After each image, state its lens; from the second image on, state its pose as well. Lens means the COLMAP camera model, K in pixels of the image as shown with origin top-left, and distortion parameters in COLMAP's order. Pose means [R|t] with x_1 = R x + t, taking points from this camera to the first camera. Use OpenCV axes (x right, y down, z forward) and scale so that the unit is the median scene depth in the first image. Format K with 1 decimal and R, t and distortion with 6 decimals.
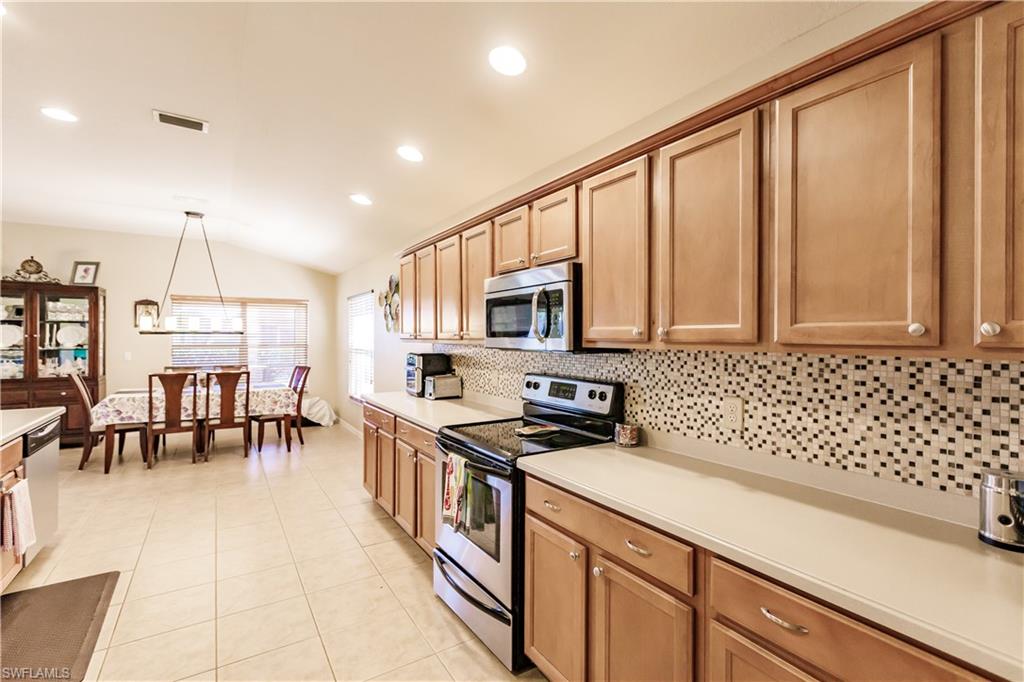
lens RADIAL K [[462.9, 0, 512.0], [0, 462.9, 341.0], [0, 0, 1]] dist [0.001289, -0.000041]
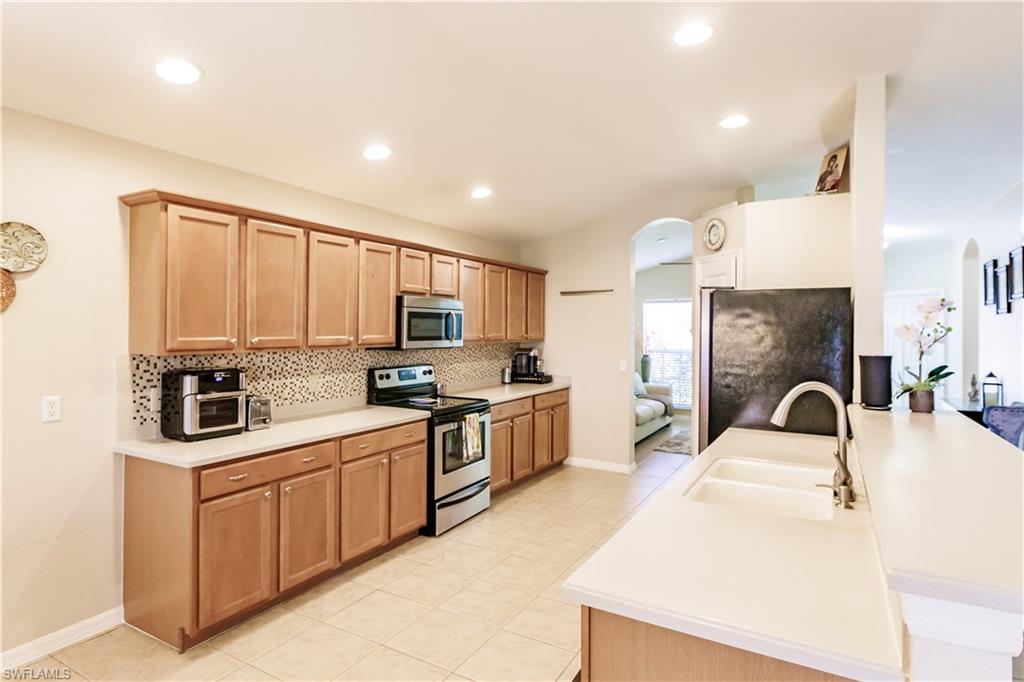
lens RADIAL K [[462.9, 0, 512.0], [0, 462.9, 341.0], [0, 0, 1]] dist [0.001289, -0.000041]
pose [[-0.416381, -0.034780, 0.908525, -0.757804], [-0.007983, 0.999369, 0.034600, -0.031314], [-0.909155, 0.007154, -0.416396, 0.716598]]
